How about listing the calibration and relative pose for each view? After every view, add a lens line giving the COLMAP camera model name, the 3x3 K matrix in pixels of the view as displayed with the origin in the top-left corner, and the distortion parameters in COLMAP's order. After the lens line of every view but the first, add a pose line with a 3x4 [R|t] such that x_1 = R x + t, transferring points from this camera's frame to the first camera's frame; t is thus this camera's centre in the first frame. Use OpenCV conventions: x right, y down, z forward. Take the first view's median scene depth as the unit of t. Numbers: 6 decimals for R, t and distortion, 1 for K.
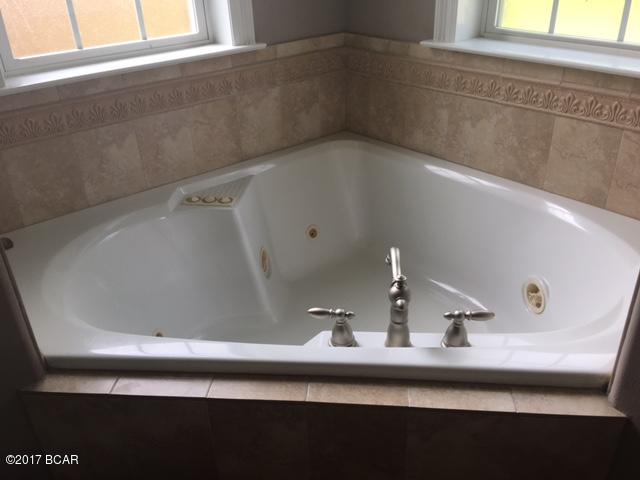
lens RADIAL K [[546.4, 0, 311.2], [0, 546.4, 235.4], [0, 0, 1]] dist [0.055270, -0.015536]
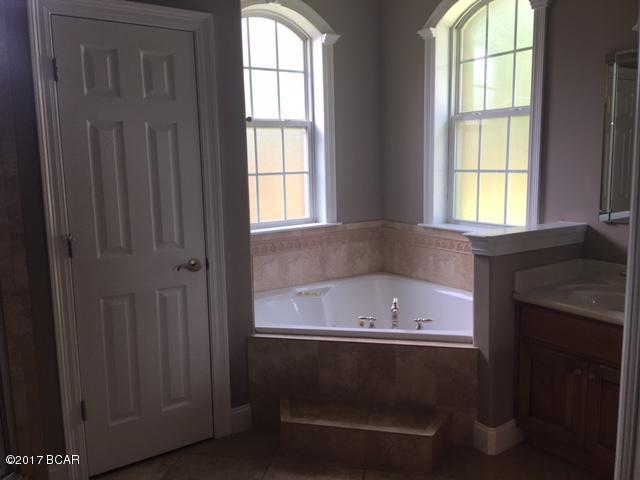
lens RADIAL K [[546.4, 0, 320.2], [0, 546.4, 239.4], [0, 0, 1]] dist [0.055270, -0.015536]
pose [[0.995811, 0.030588, -0.086162, 0.015164], [-0.058292, 0.938411, -0.340568, 0.406736], [0.070438, 0.344165, 0.936263, -0.886967]]
